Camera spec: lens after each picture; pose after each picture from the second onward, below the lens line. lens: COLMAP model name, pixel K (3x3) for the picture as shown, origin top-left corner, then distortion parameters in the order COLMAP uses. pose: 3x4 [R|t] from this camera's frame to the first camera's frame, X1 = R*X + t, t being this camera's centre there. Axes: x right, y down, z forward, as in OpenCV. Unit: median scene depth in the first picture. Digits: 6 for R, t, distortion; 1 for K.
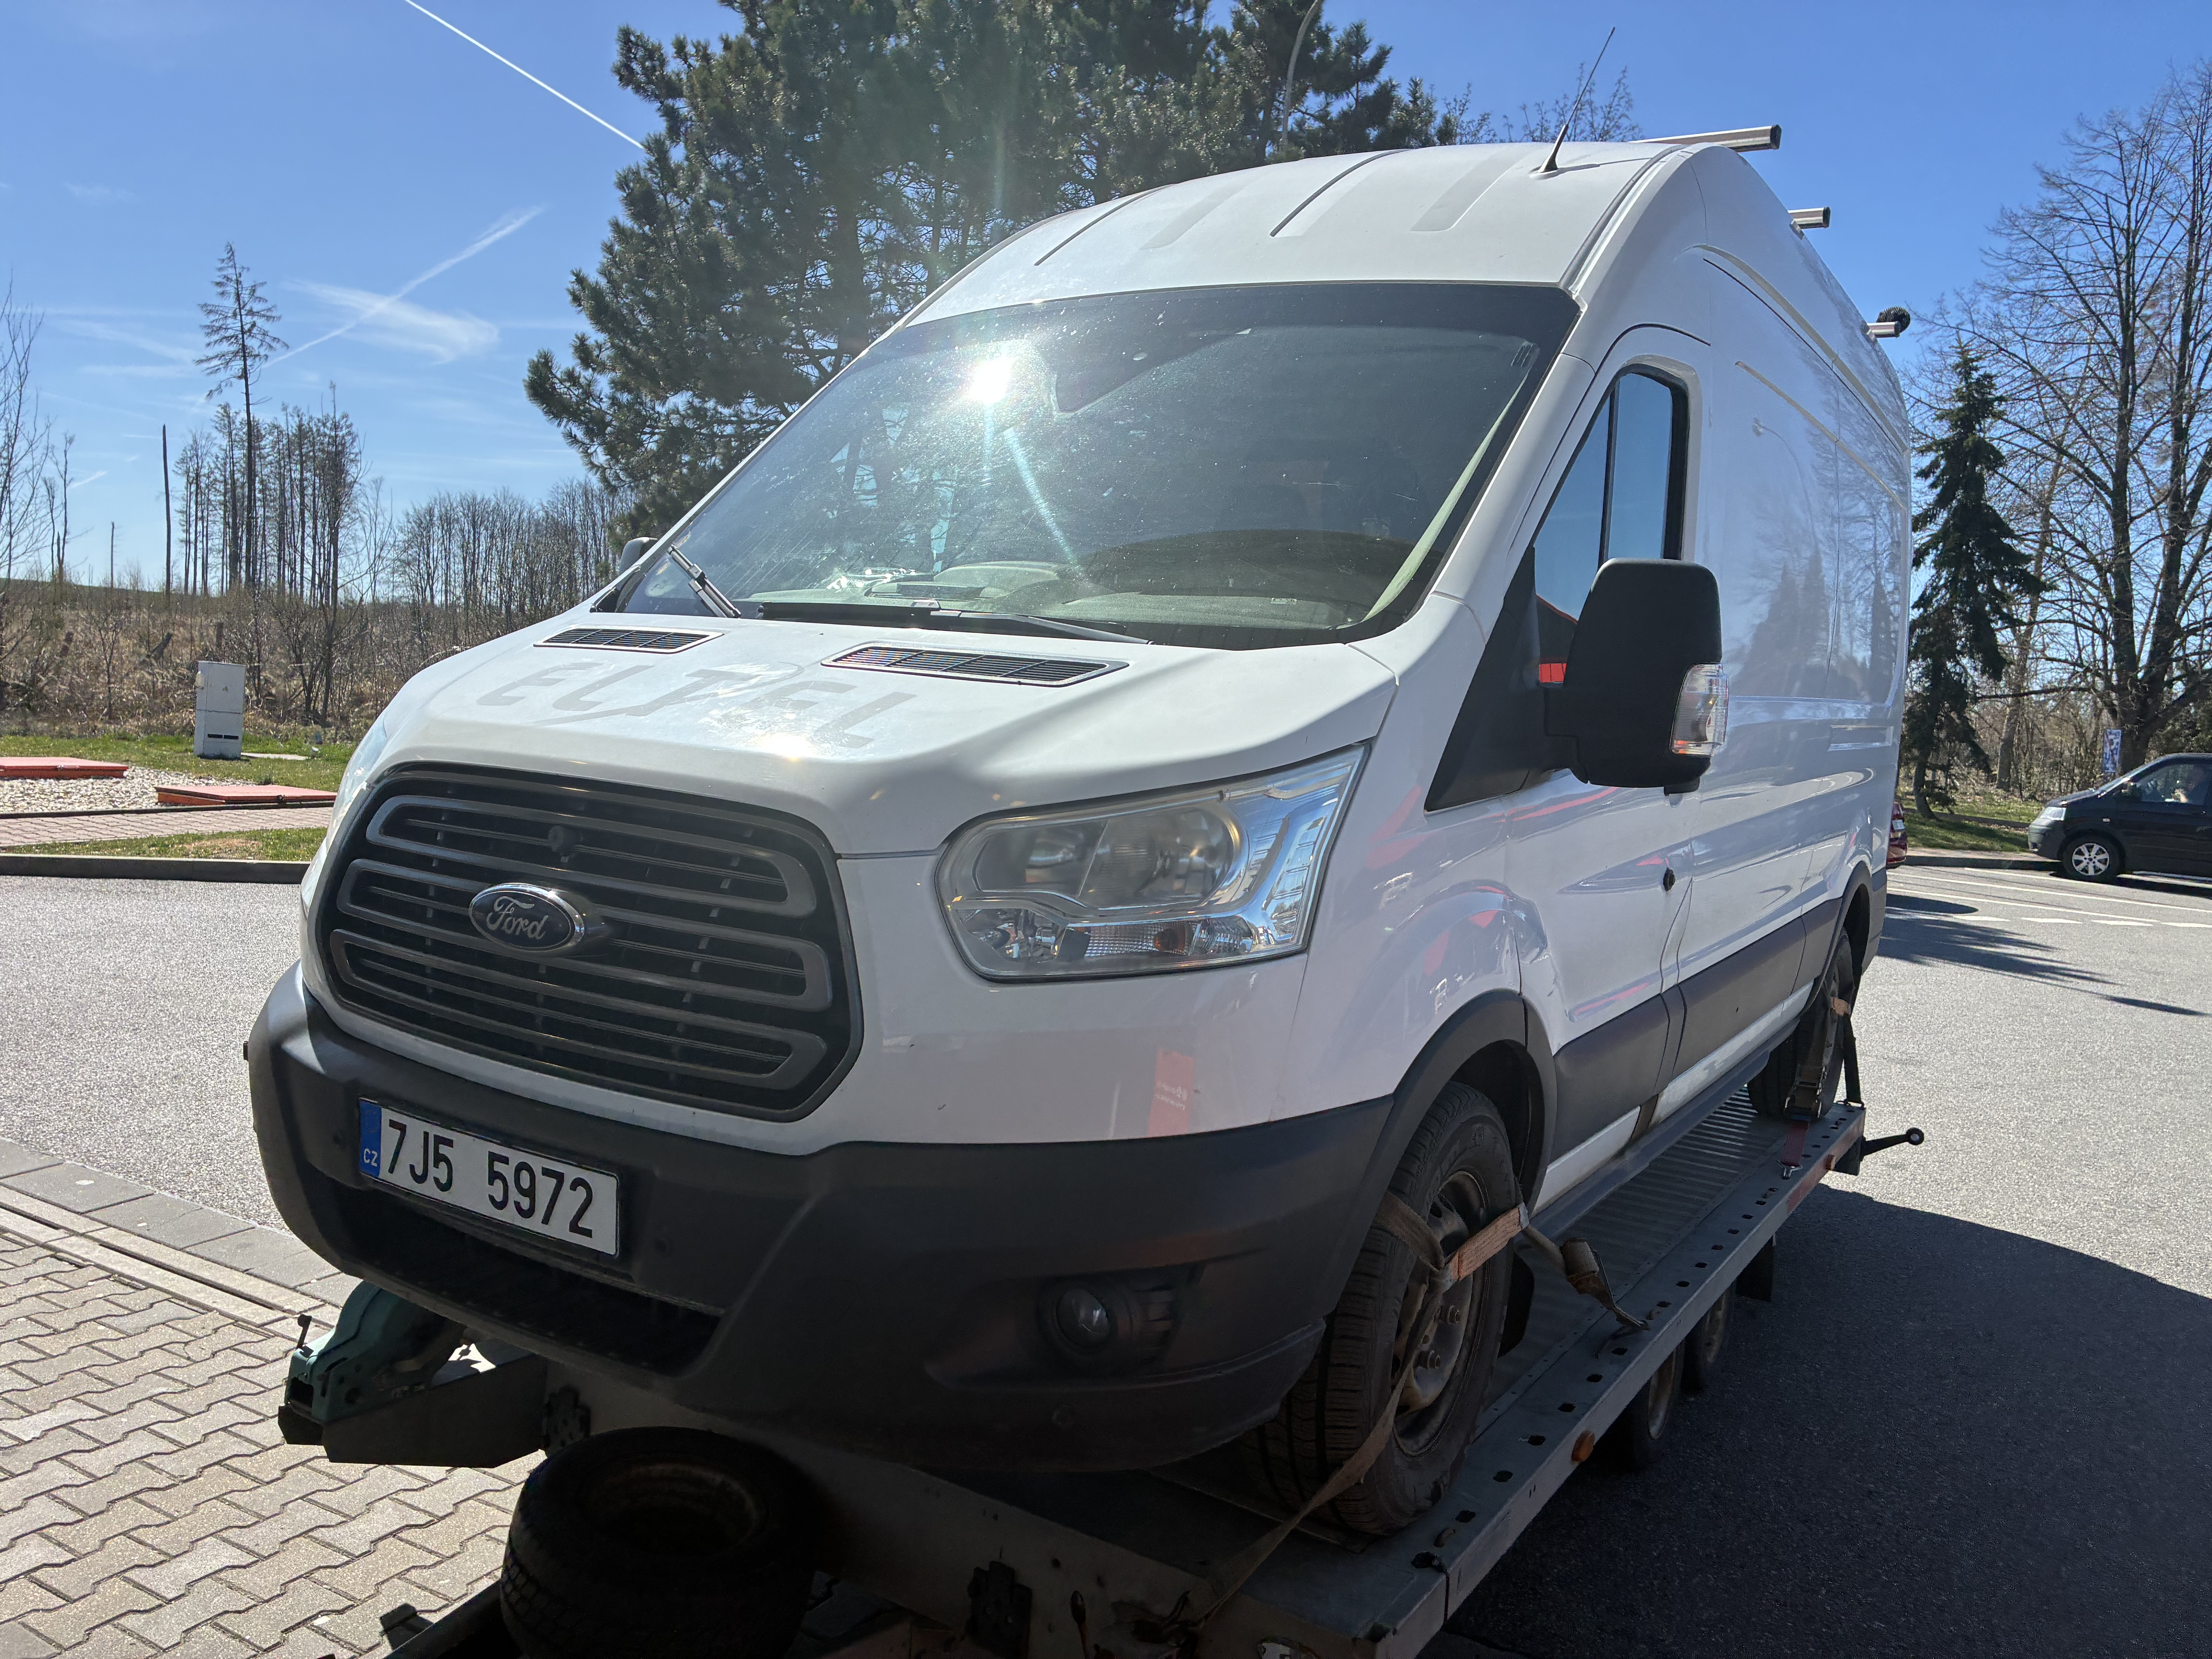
lens RADIAL K [[1805.0, 0, 1103.3], [0, 1805.0, 839.7], [0, 0, 1]] dist [-0.017724, -0.014169]
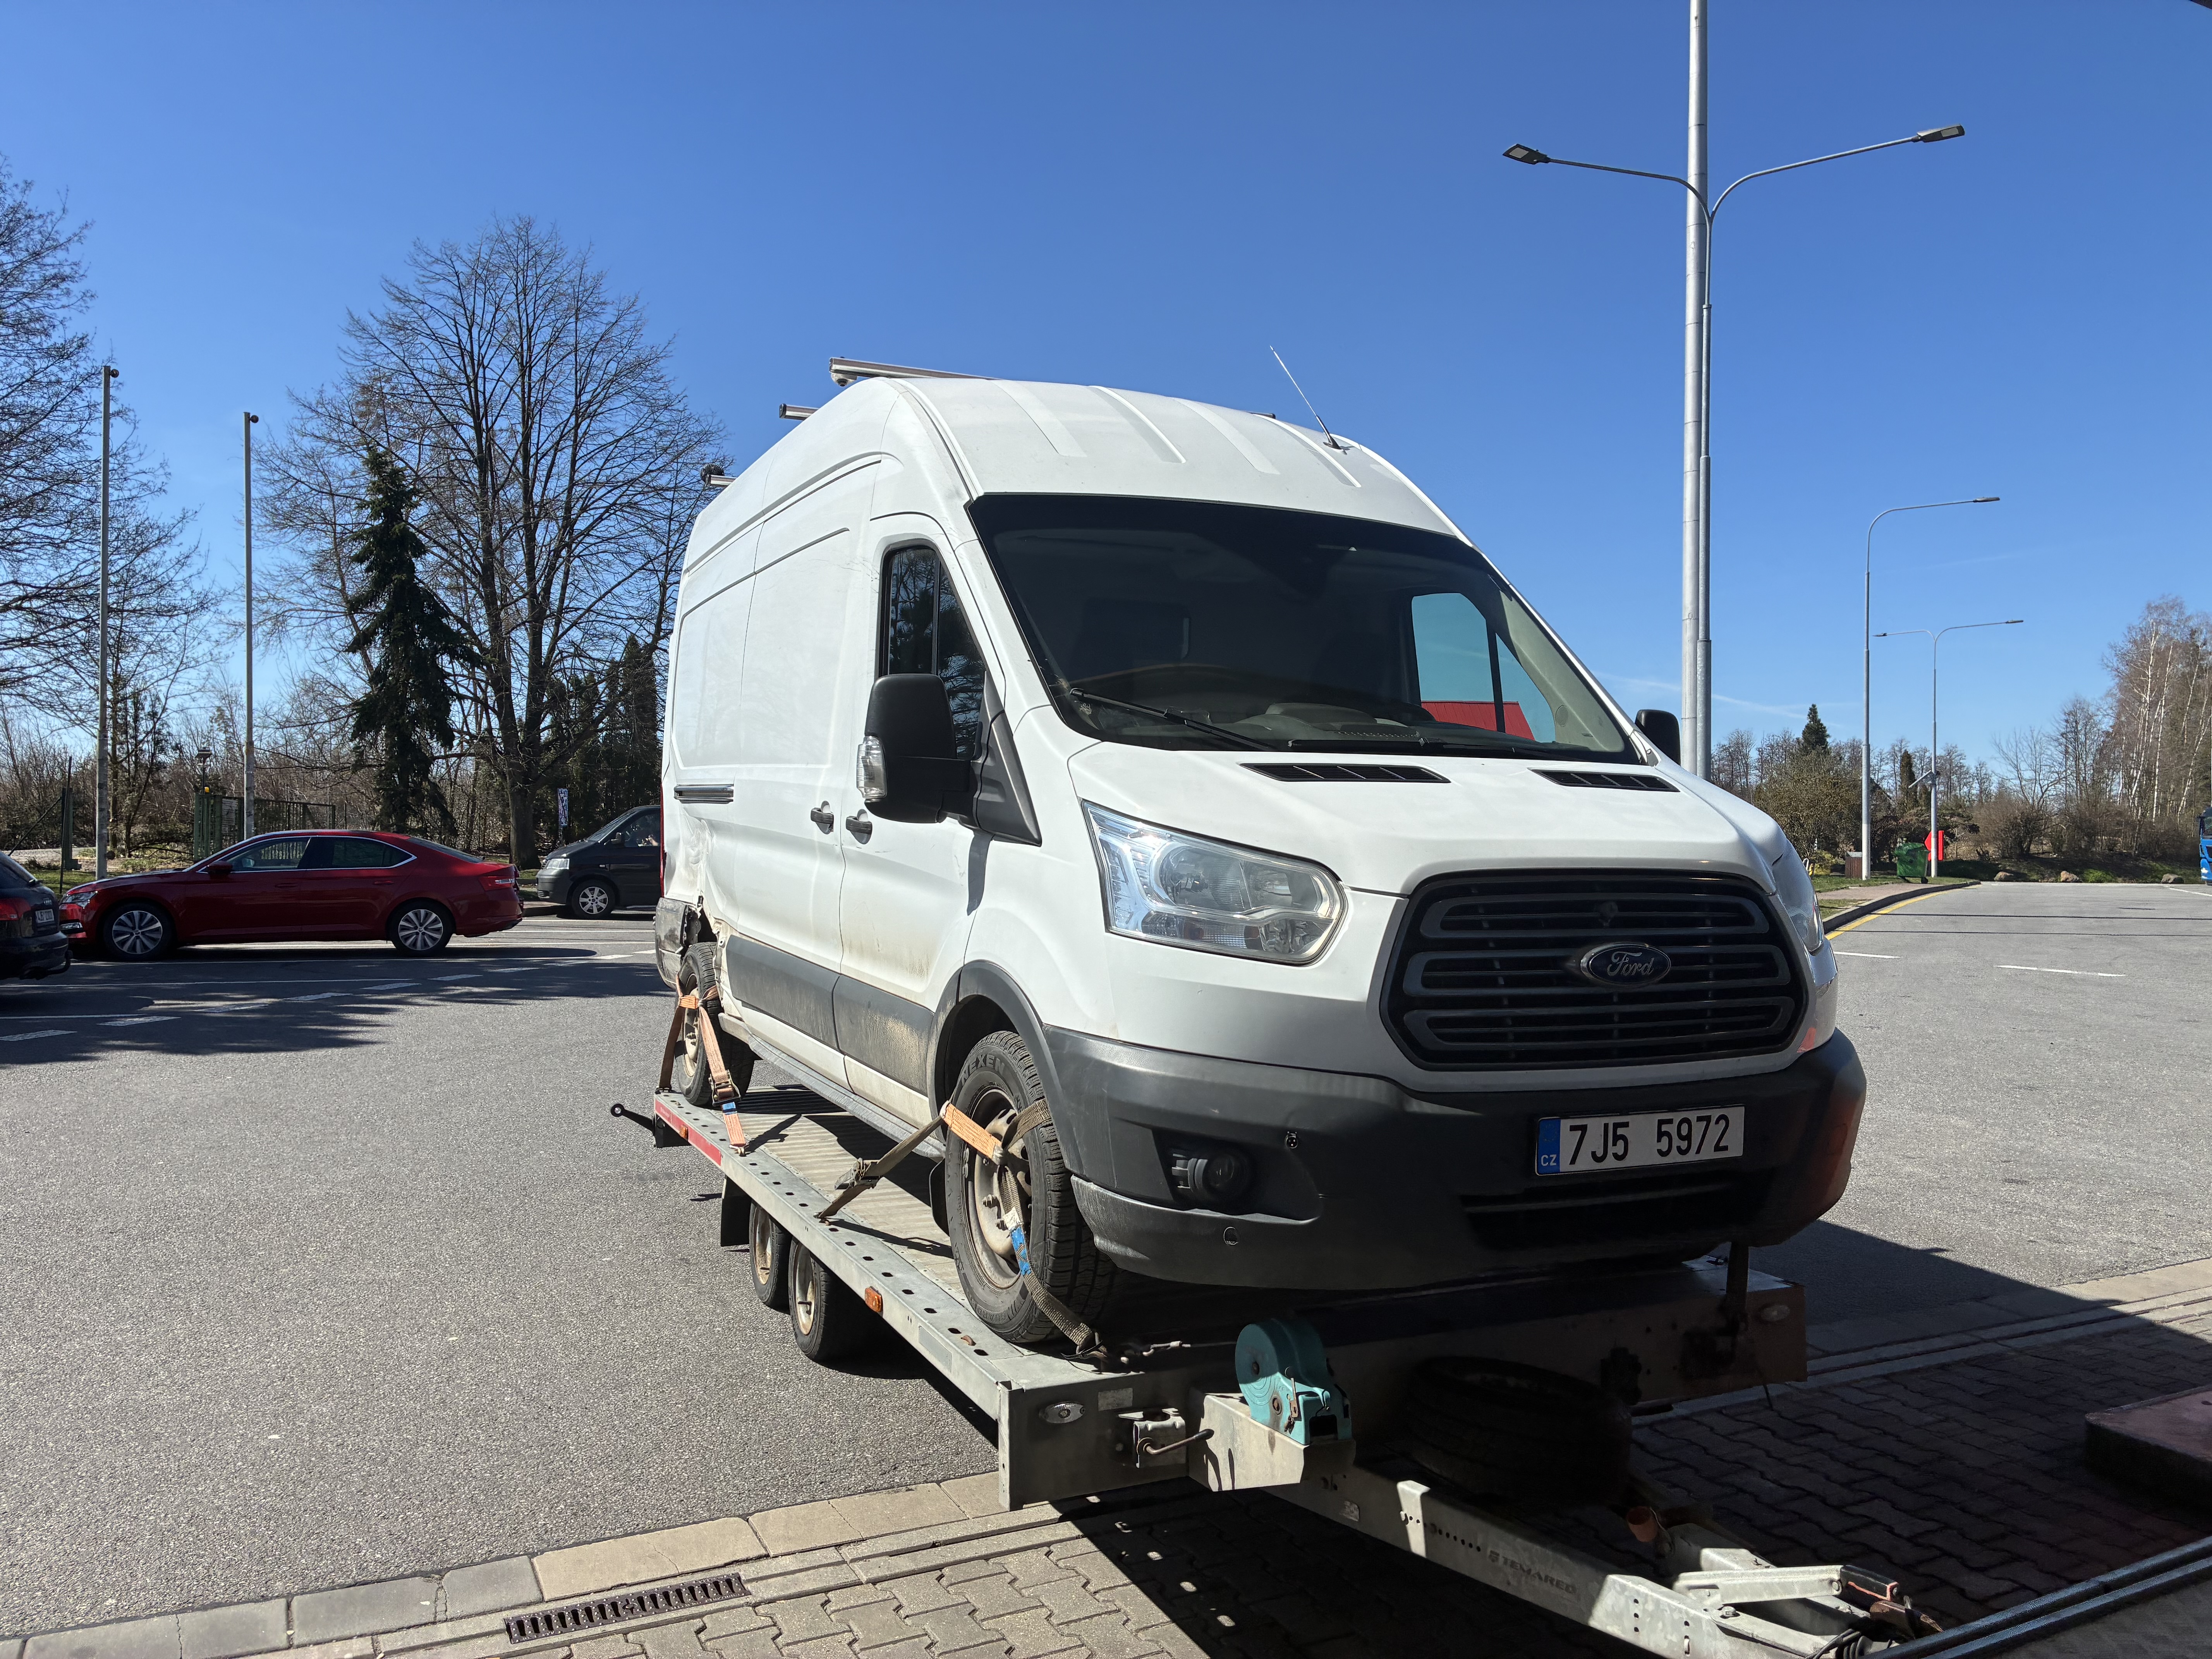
lens RADIAL K [[1805.0, 0, 1102.7], [0, 1805.0, 820.6], [0, 0, 1]] dist [-0.017724, -0.014169]
pose [[0.558836, -0.068910, 0.826410, -1.765741], [0.106656, 0.994237, 0.010781, -0.135637], [-0.822391, 0.082117, 0.562965, 0.500003]]
